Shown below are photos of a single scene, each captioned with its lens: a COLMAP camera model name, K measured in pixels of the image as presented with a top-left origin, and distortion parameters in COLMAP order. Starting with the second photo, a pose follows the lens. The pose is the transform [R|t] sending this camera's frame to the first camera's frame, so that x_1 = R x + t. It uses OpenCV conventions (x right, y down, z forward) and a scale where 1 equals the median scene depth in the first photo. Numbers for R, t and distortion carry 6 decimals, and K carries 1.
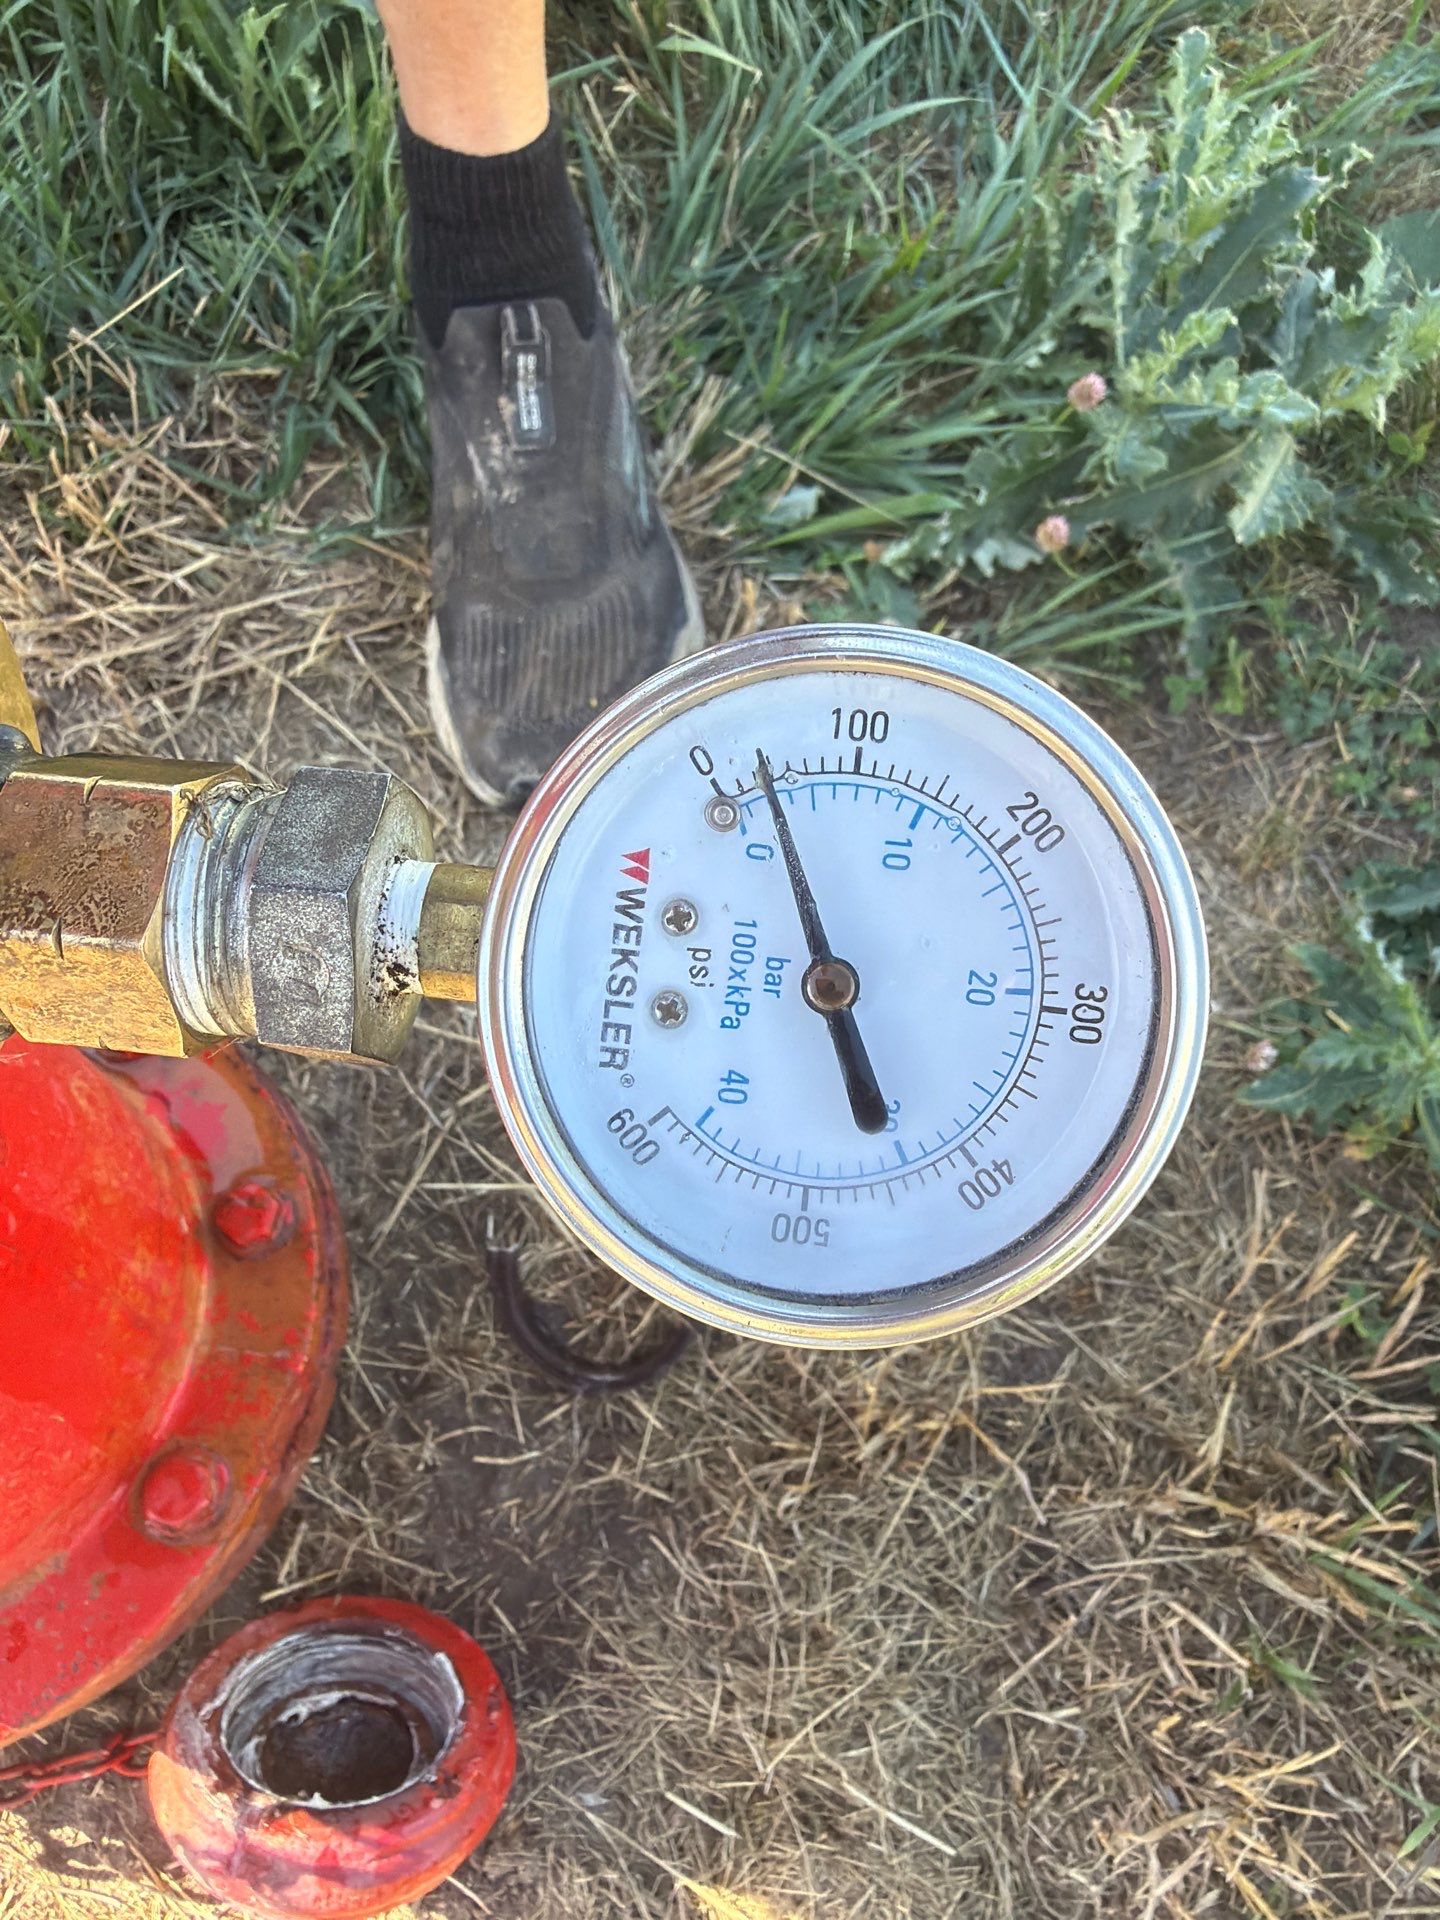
lens RADIAL K [[1401.9, 0, 720.0], [0, 1401.9, 960.0], [0, 0, 1]] dist [0.001352, 0.003356]
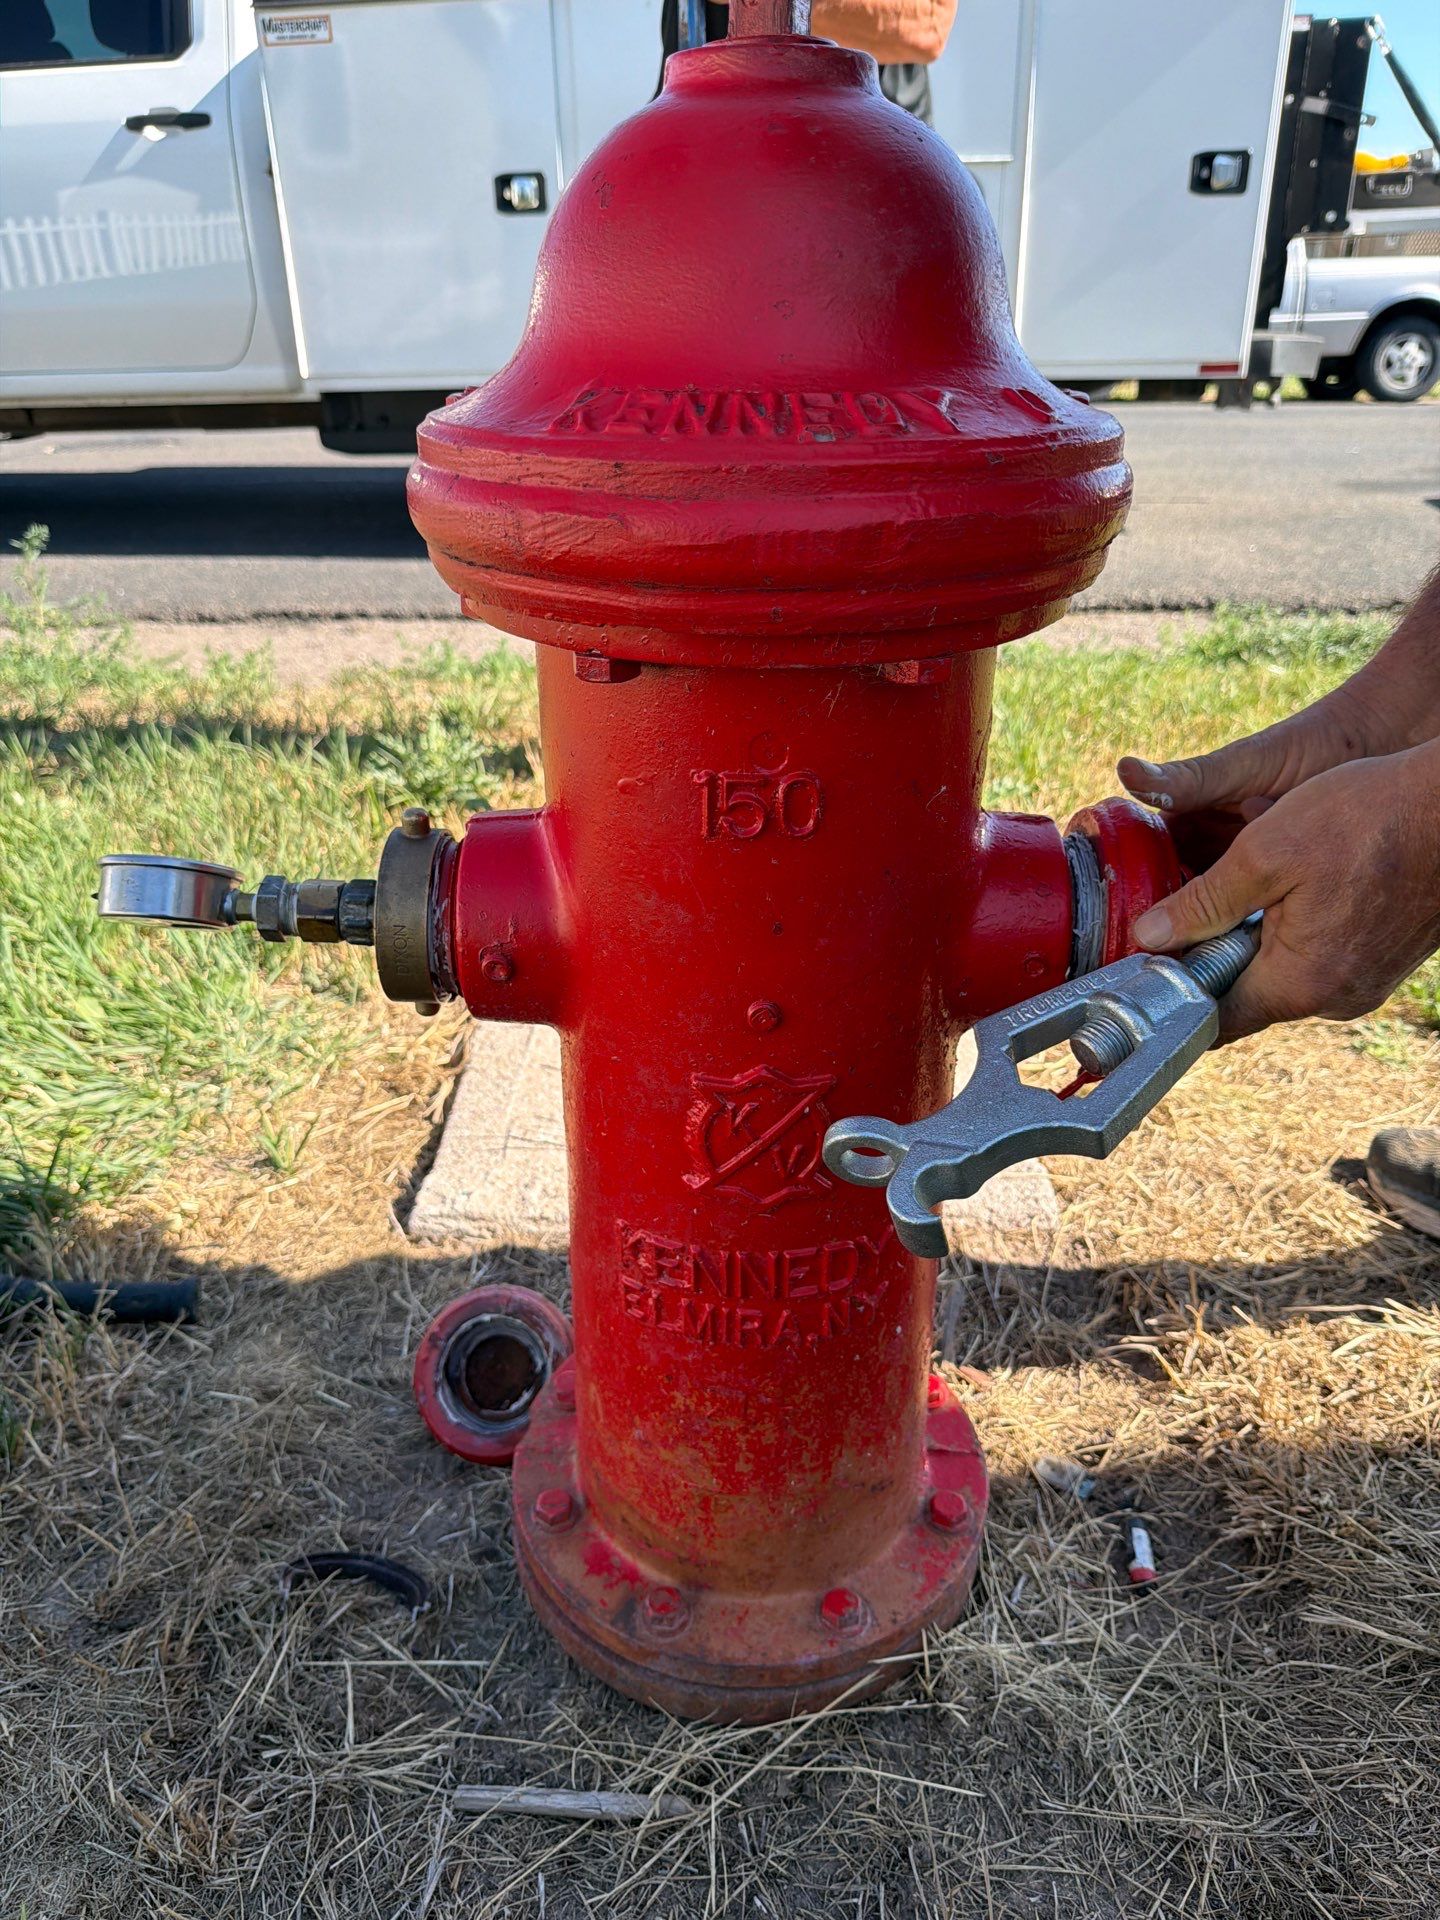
lens RADIAL K [[1401.9, 0, 720.0], [0, 1401.9, 960.0], [0, 0, 1]] dist [0.001352, 0.003356]
pose [[-0.995673, 0.062377, -0.068881, -0.469087], [-0.069228, -0.003420, 0.997595, -1.448551], [0.061992, 0.998047, 0.007723, 0.382929]]
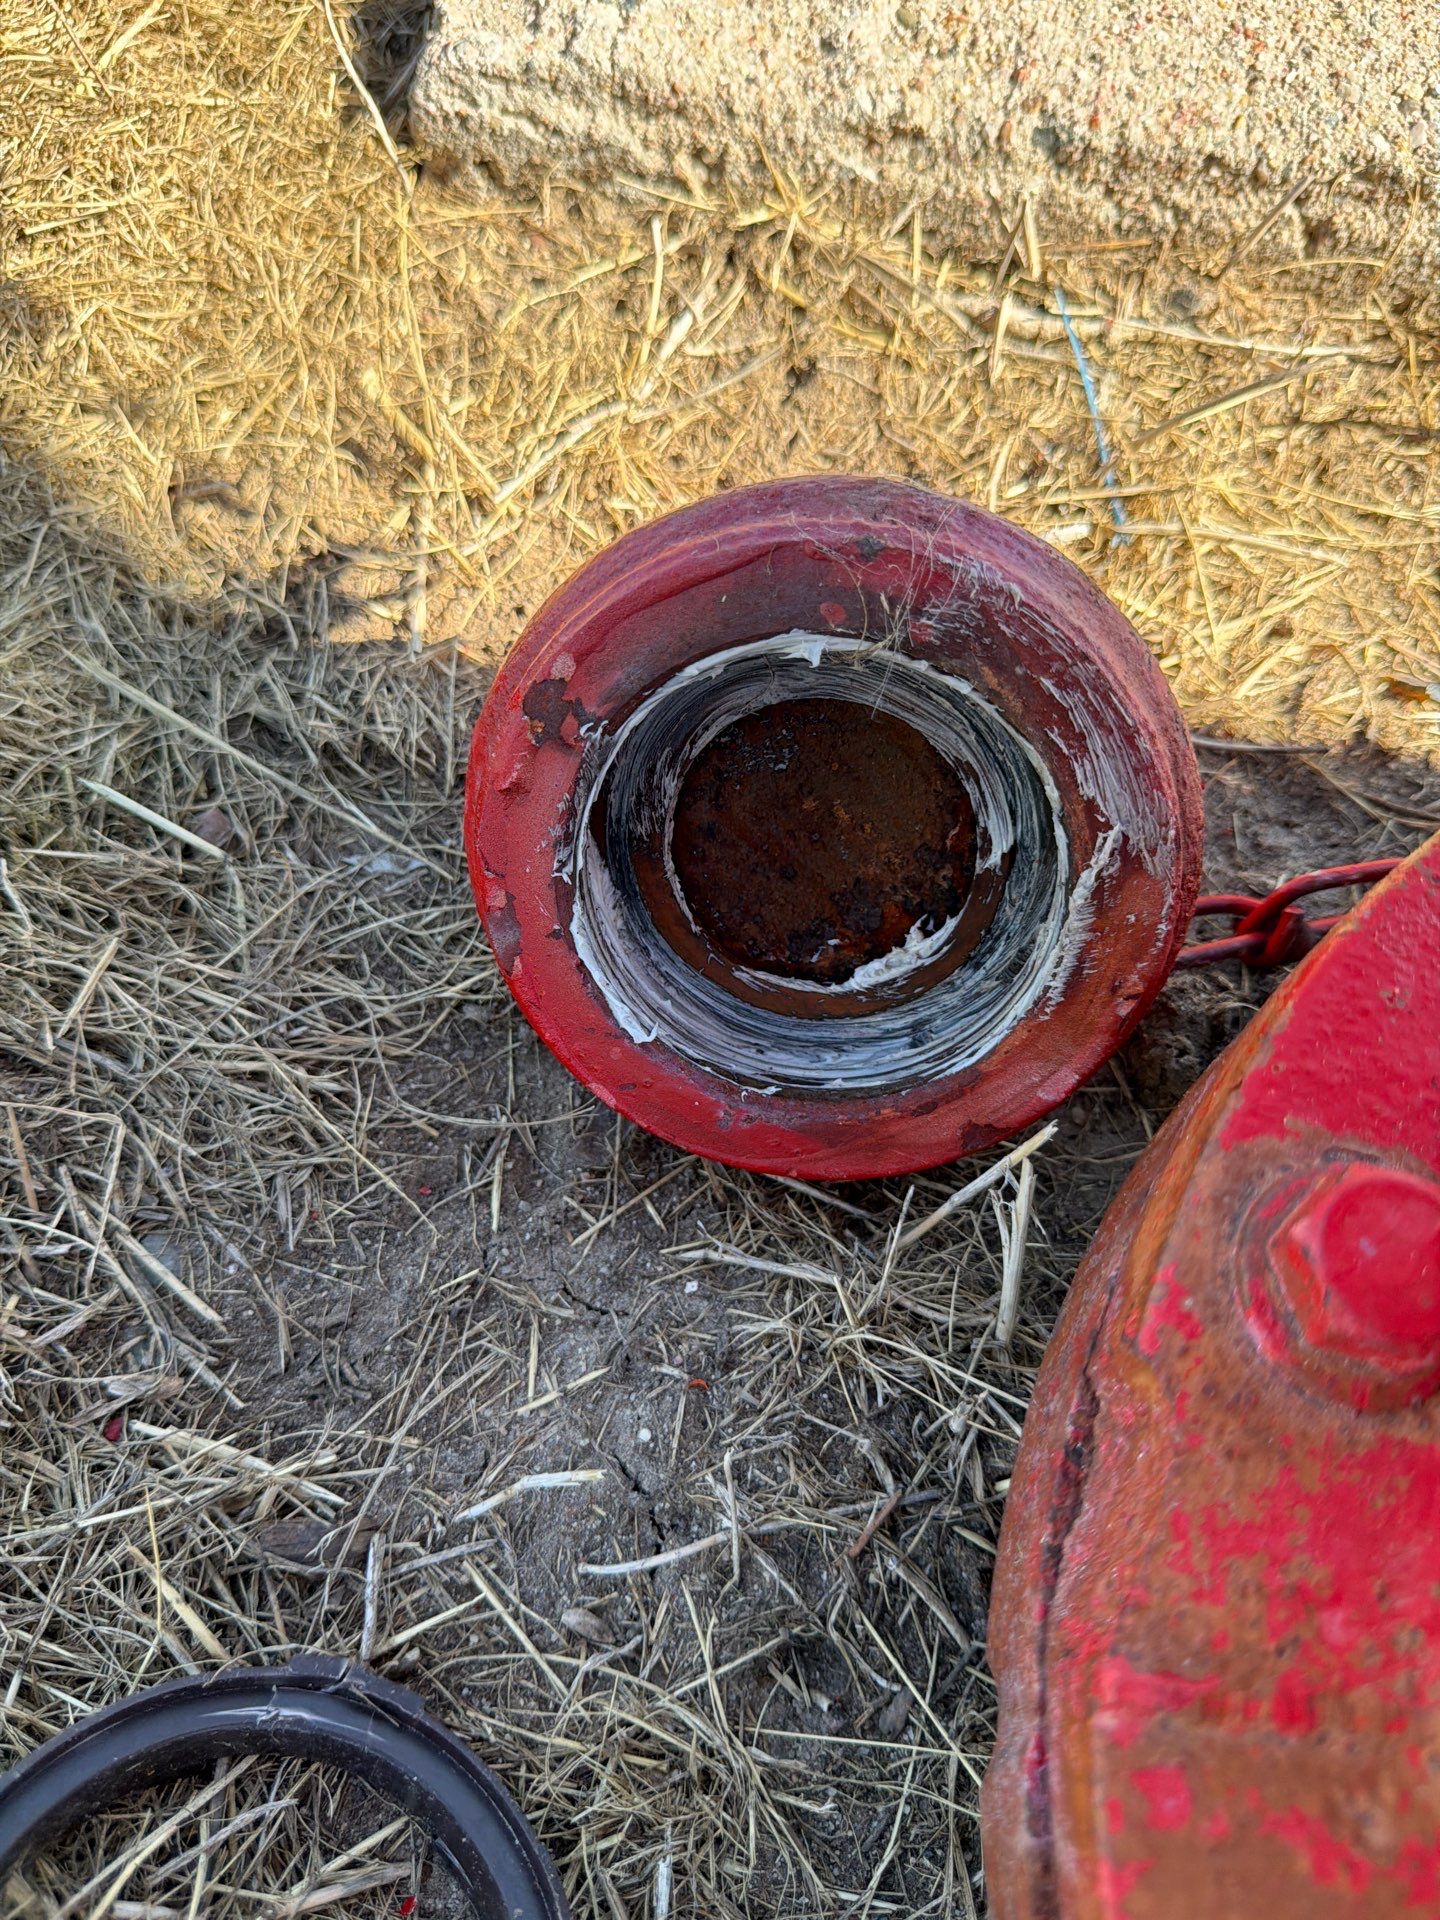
lens RADIAL K [[1425.4, 0, 720.0], [0, 1425.4, 960.0], [0, 0, 1]] dist [-0.025149, -0.002530]
pose [[-0.999103, -0.008473, -0.041499, -0.206571], [-0.025800, -0.655278, 0.754947, 0.157549], [-0.033590, 0.755340, 0.654471, 0.676352]]
